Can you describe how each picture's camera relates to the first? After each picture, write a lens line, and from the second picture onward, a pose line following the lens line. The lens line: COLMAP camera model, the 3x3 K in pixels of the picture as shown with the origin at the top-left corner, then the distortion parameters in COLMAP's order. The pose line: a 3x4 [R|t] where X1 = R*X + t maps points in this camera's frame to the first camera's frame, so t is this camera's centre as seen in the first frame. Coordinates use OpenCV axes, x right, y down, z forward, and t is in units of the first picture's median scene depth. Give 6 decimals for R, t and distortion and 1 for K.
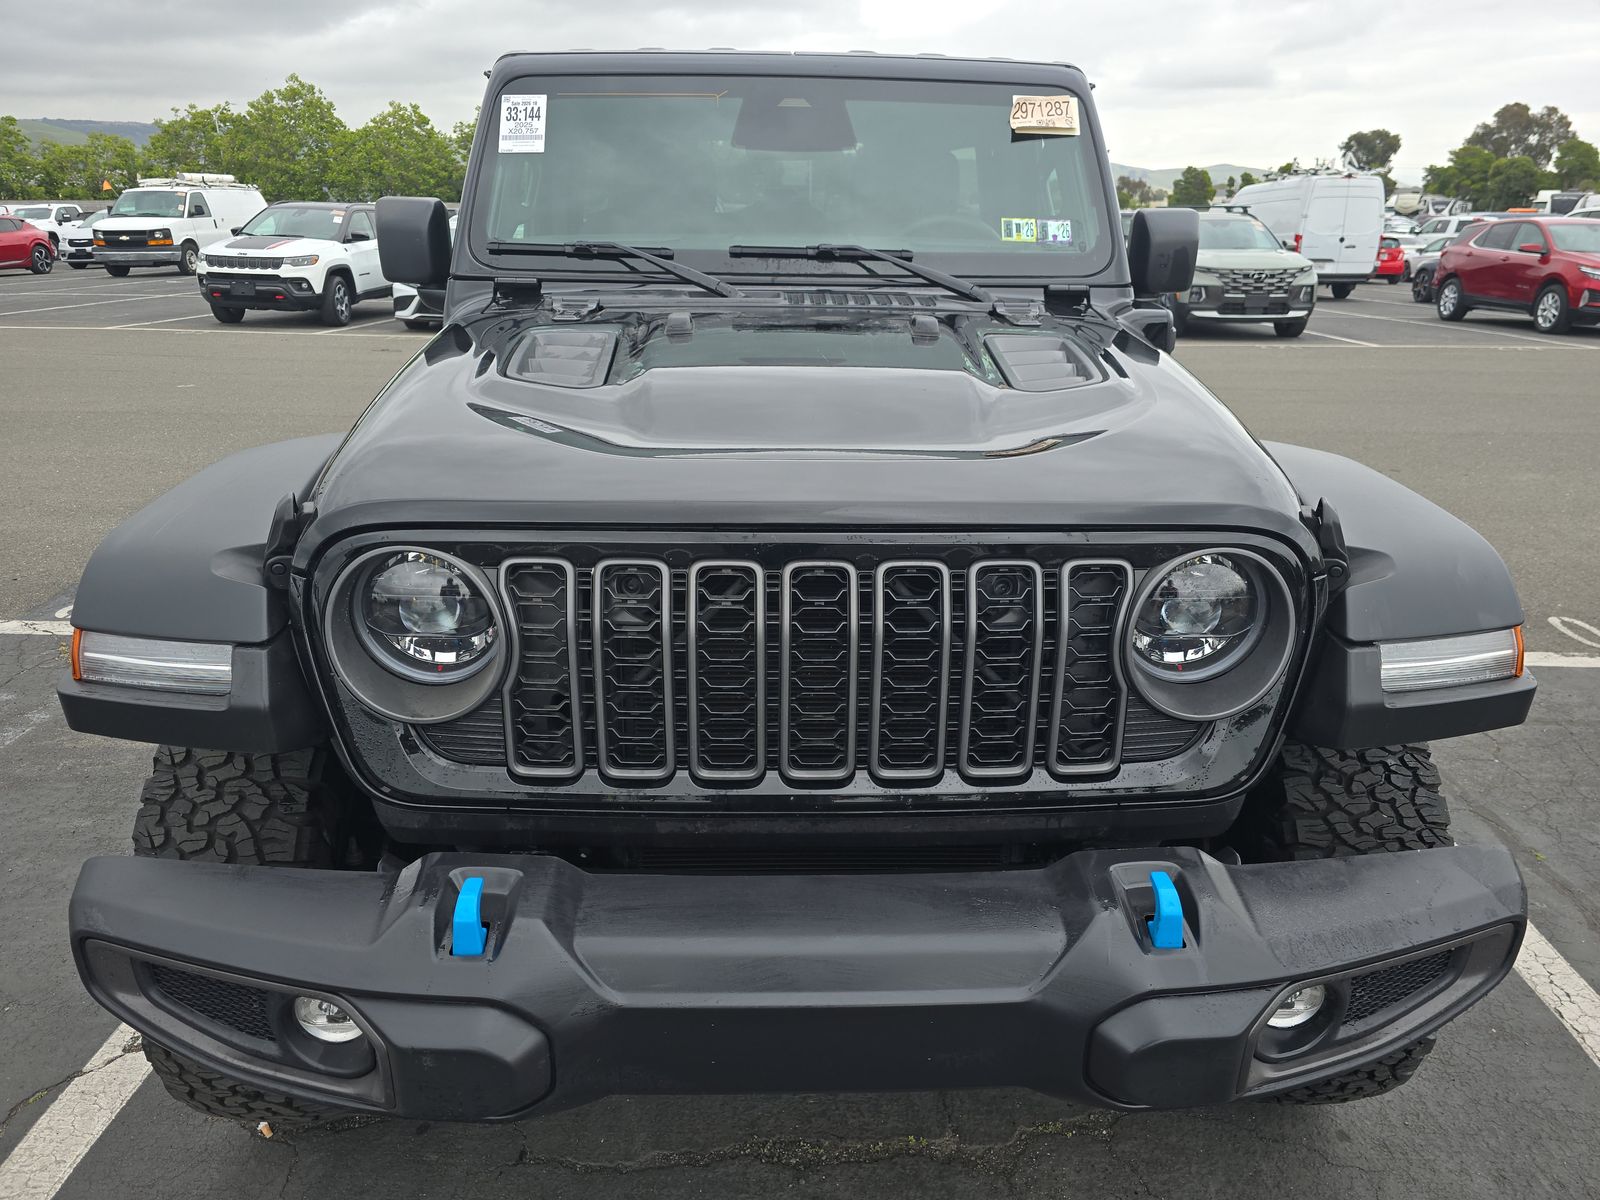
lens RADIAL K [[1146.2, 0, 791.9], [0, 1146.2, 597.3], [0, 0, 1]] dist [-0.001789, -0.001409]
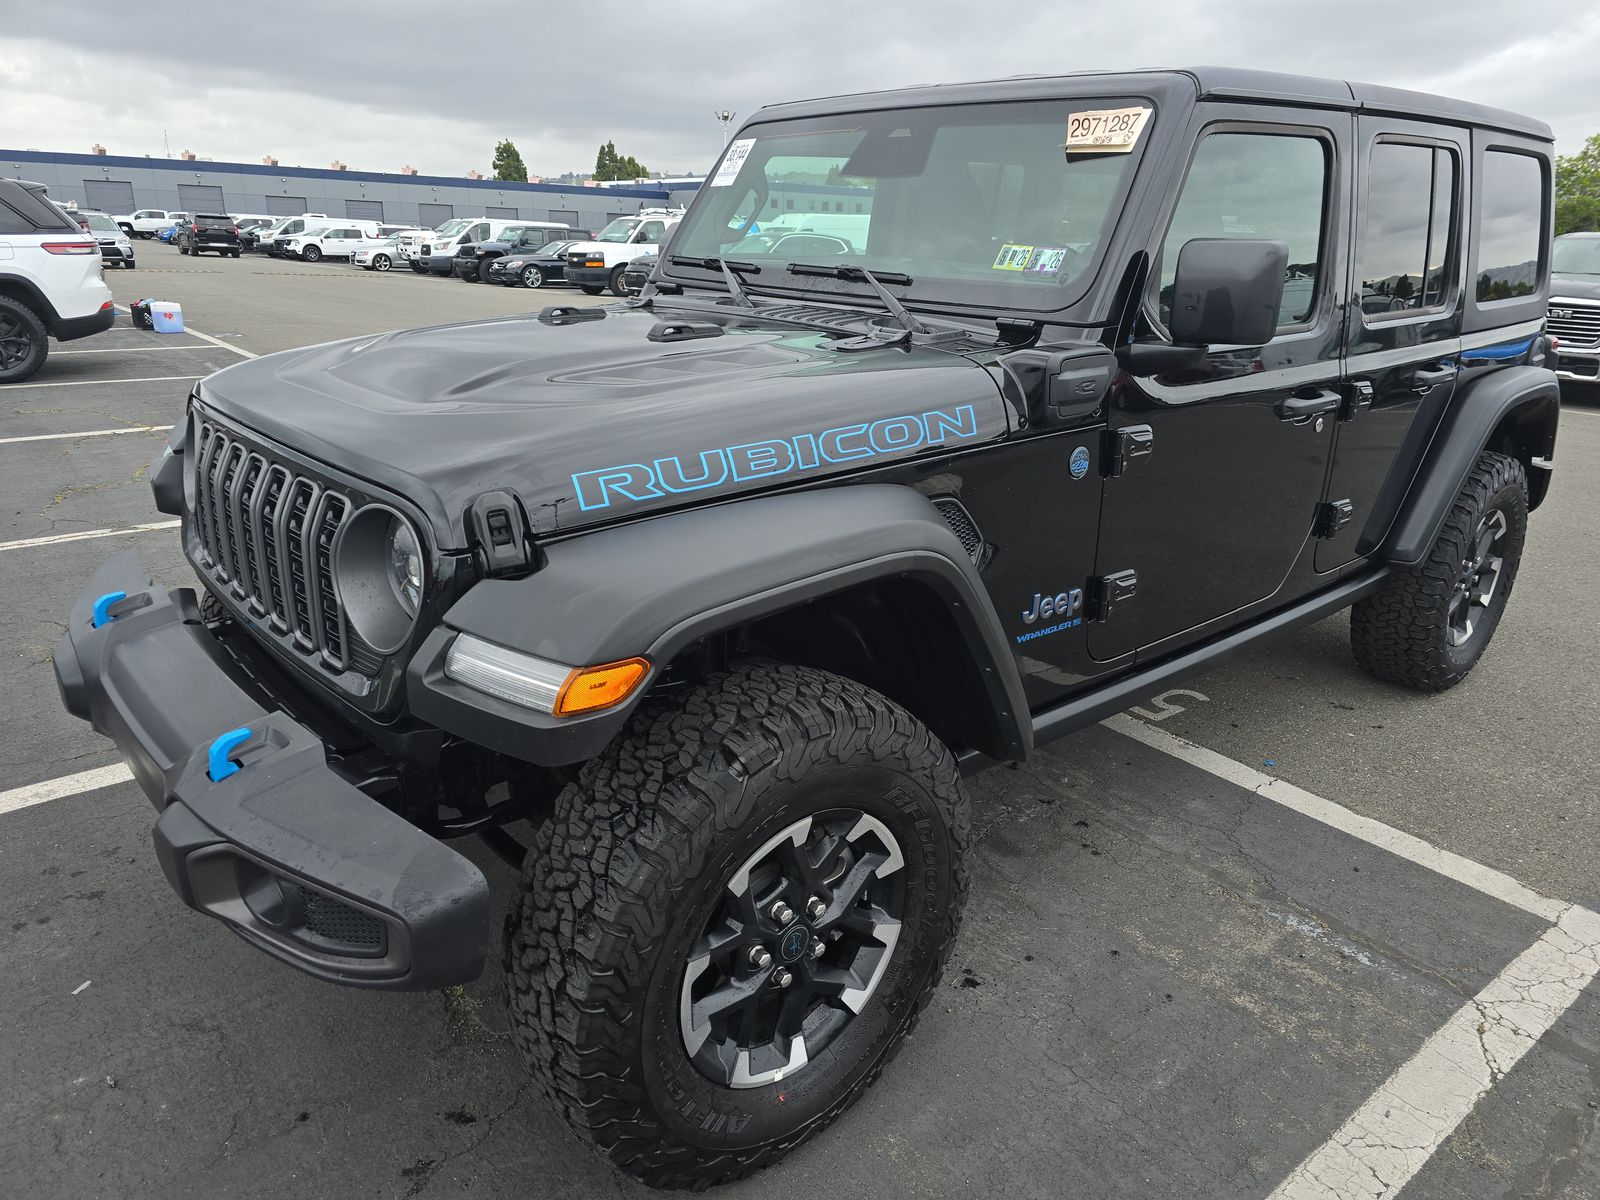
lens RADIAL K [[1146.2, 0, 791.9], [0, 1146.2, 597.3], [0, 0, 1]] dist [-0.001789, -0.001409]
pose [[0.621334, 0.248432, -0.743119, 0.836544], [-0.273879, 0.957441, 0.091087, -0.095045], [0.734121, 0.146929, 0.662931, 0.300970]]
